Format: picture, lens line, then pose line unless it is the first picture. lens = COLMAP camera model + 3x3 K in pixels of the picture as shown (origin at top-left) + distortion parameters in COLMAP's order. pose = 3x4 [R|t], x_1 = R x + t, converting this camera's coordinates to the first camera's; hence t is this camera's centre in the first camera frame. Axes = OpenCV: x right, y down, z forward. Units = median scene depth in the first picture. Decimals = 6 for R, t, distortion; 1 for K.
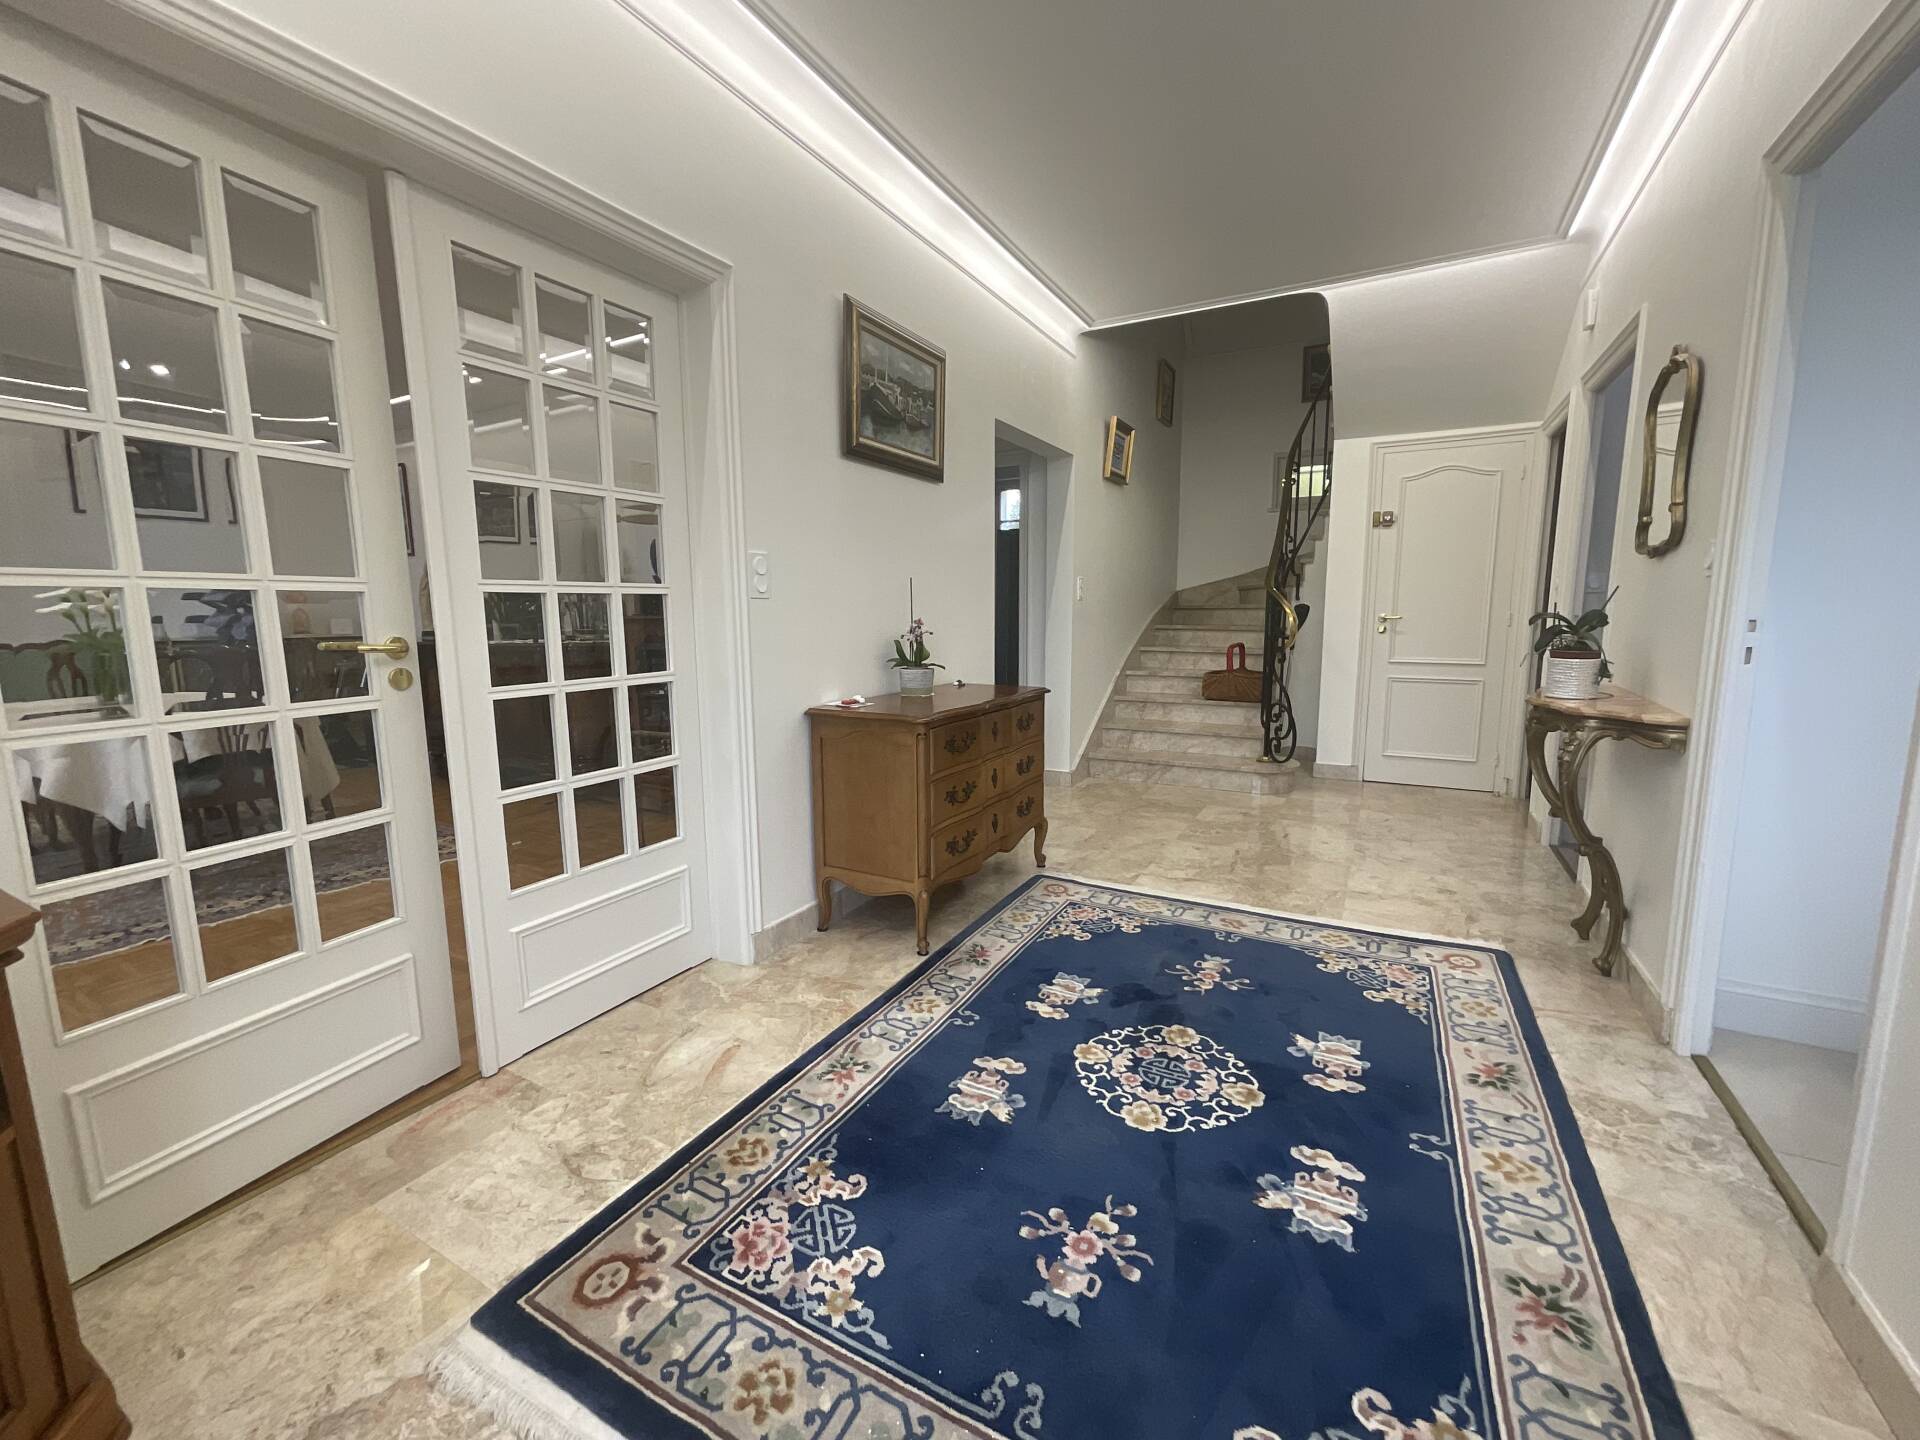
lens RADIAL K [[779.5, 0, 958.8], [0, 779.5, 722.2], [0, 0, 1]] dist [-0.002369, -0.000322]
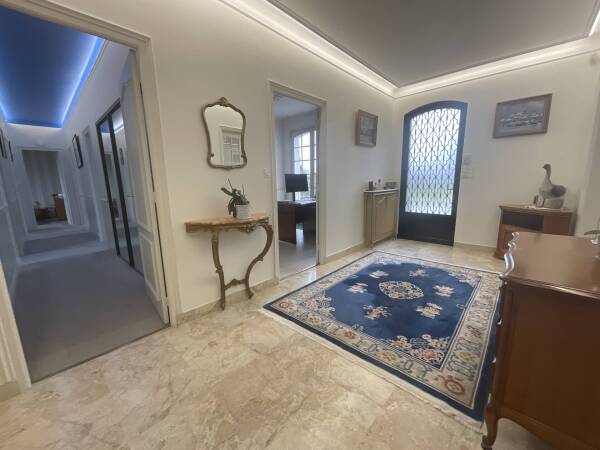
lens RADIAL K [[243.6, 0, 296.6], [0, 243.6, 224.4], [0, 0, 1]] dist [-0.002369, -0.000322]
pose [[-0.966631, -0.020555, 0.255347, 0.350949], [0.061172, 0.949419, 0.307995, -0.256068], [-0.248762, 0.313337, -0.916481, 1.653358]]
